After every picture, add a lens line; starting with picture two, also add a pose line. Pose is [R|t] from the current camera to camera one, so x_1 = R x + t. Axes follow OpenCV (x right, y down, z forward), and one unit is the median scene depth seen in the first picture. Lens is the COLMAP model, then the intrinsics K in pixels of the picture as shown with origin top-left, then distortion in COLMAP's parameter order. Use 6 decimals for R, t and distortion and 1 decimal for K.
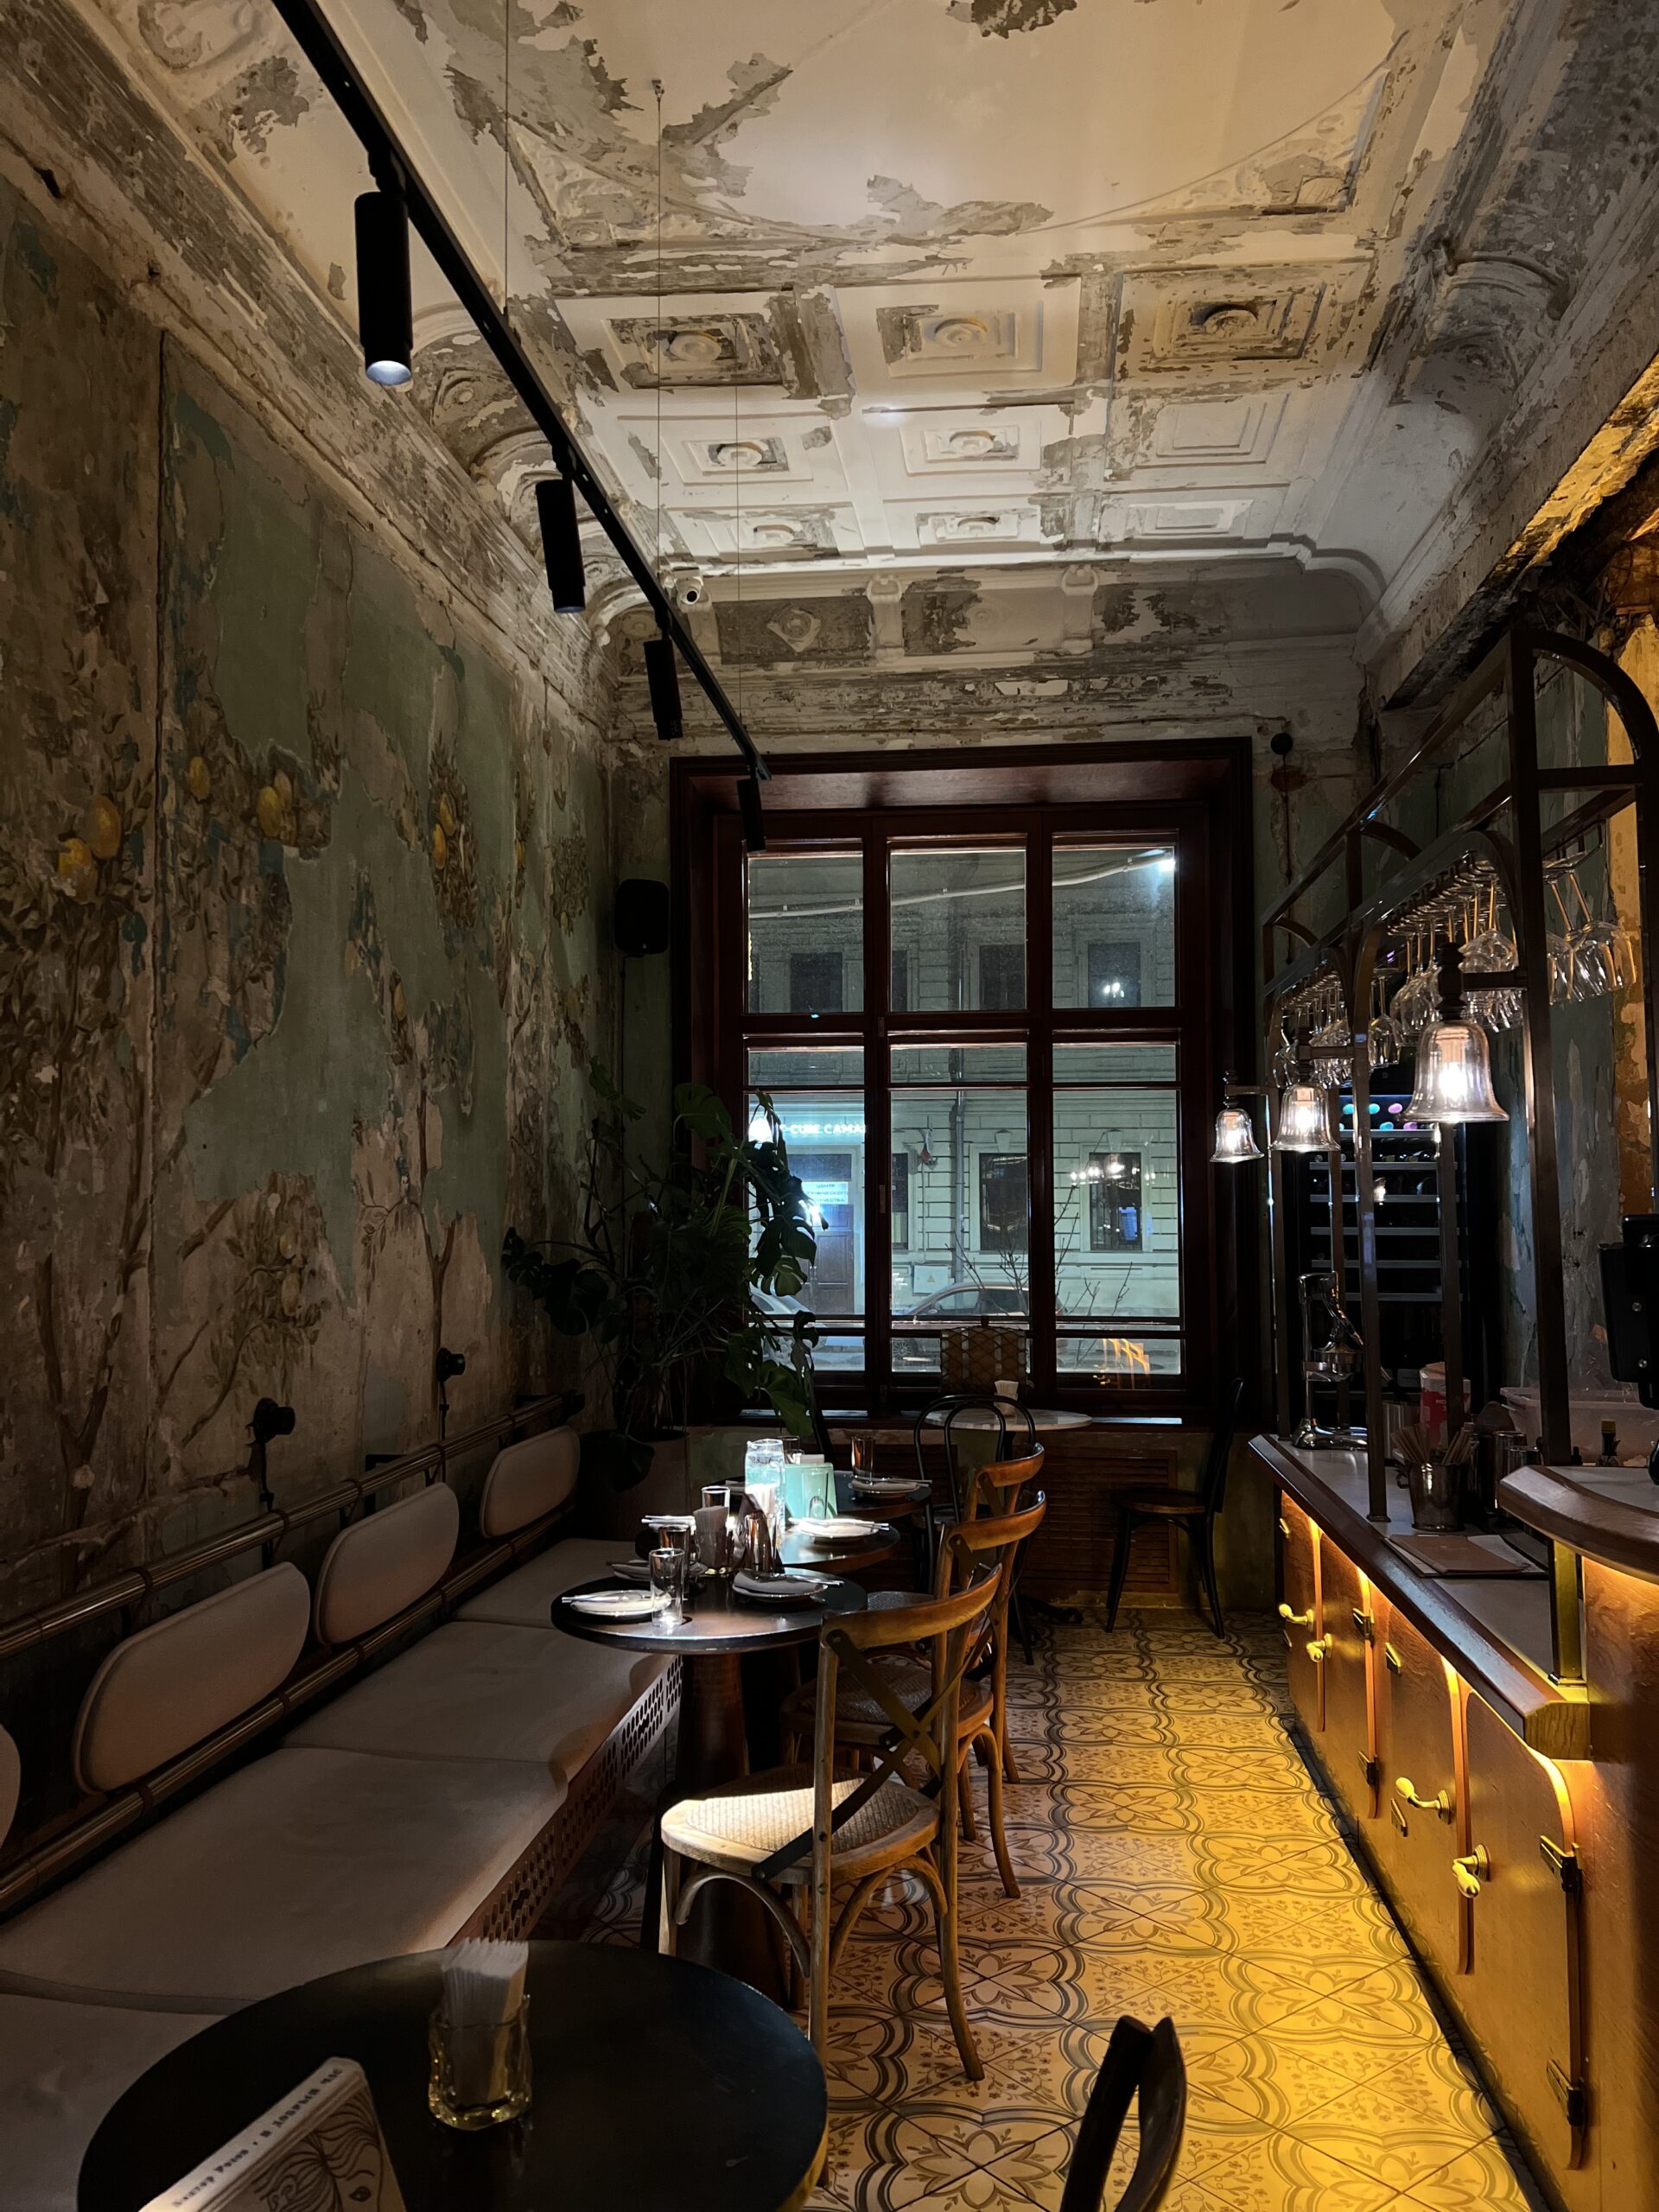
lens RADIAL K [[1675.5, 0, 837.3], [0, 1675.5, 1099.0], [0, 0, 1]] dist [0.007242, -0.004000]
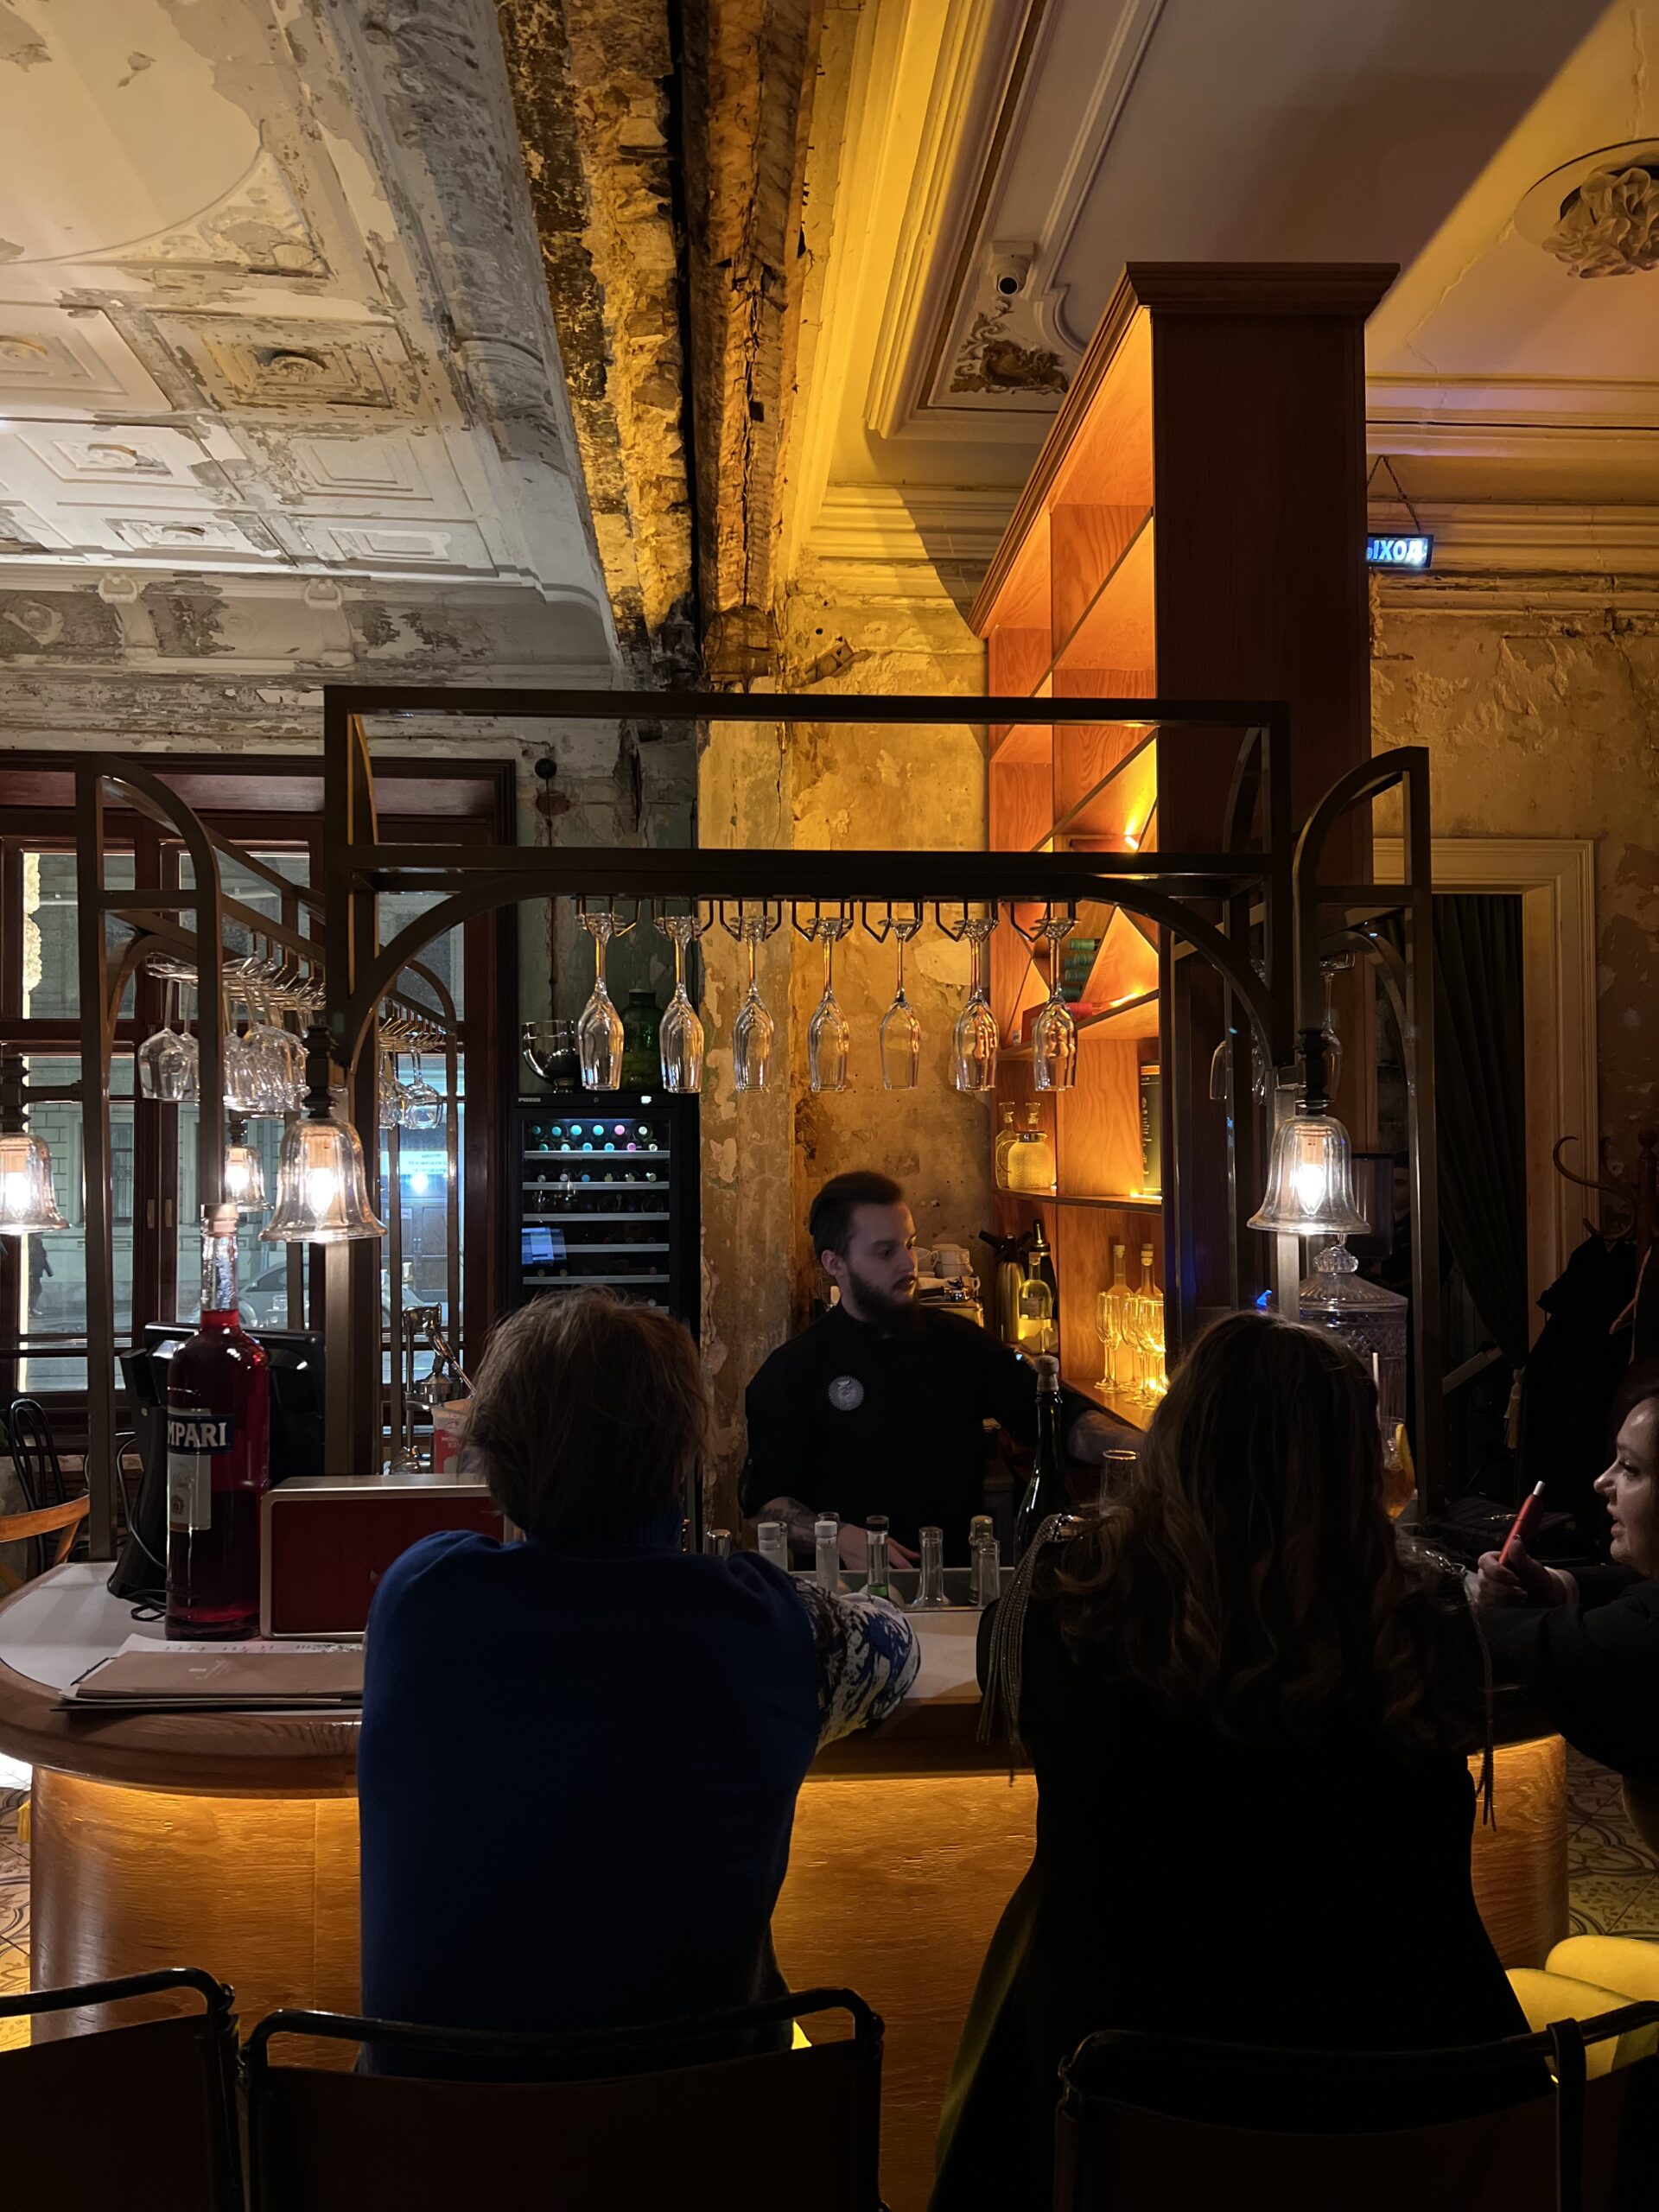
lens RADIAL K [[1675.5, 0, 831.9], [0, 1675.5, 1126.5], [0, 0, 1]] dist [0.007242, -0.004000]
pose [[0.982961, 0.015457, 0.183165, 0.257358], [-0.022524, 0.999077, 0.036563, -0.035045], [-0.182431, -0.040065, 0.982402, -0.048137]]
